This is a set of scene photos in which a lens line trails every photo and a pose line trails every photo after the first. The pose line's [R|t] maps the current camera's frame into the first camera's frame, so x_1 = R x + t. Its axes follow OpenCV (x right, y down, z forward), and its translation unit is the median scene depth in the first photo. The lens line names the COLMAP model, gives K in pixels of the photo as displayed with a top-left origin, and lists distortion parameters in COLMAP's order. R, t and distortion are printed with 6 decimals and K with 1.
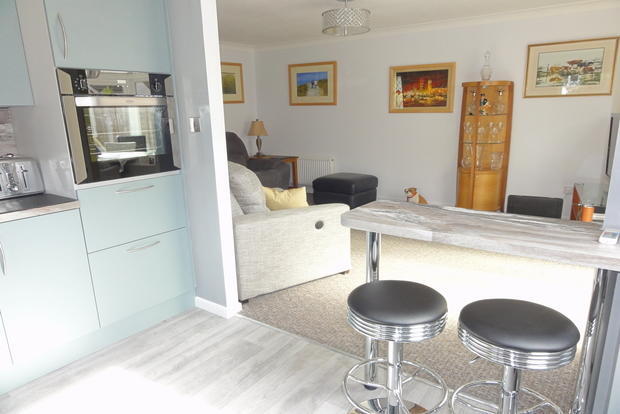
lens RADIAL K [[438.7, 0, 310.0], [0, 438.7, 207.0], [0, 0, 1]] dist [0.006410, -0.000061]
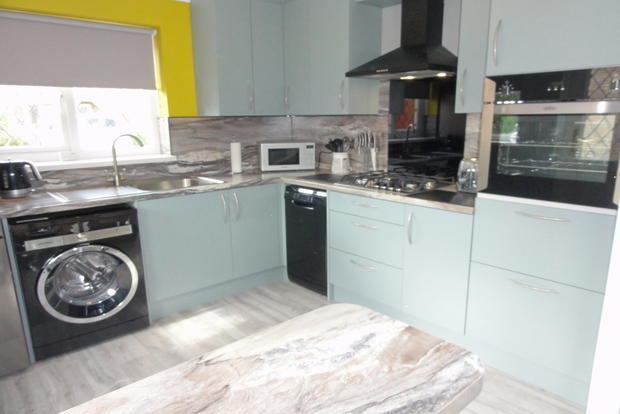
lens RADIAL K [[424.0, 0, 310.5], [0, 424.0, 217.7], [0, 0, 1]] dist [-0.001653, -0.001089]
pose [[-0.199277, 0.251605, -0.947092, 0.506709], [-0.205040, 0.934378, 0.291370, -0.211438], [0.958252, 0.252255, -0.134611, 0.815790]]
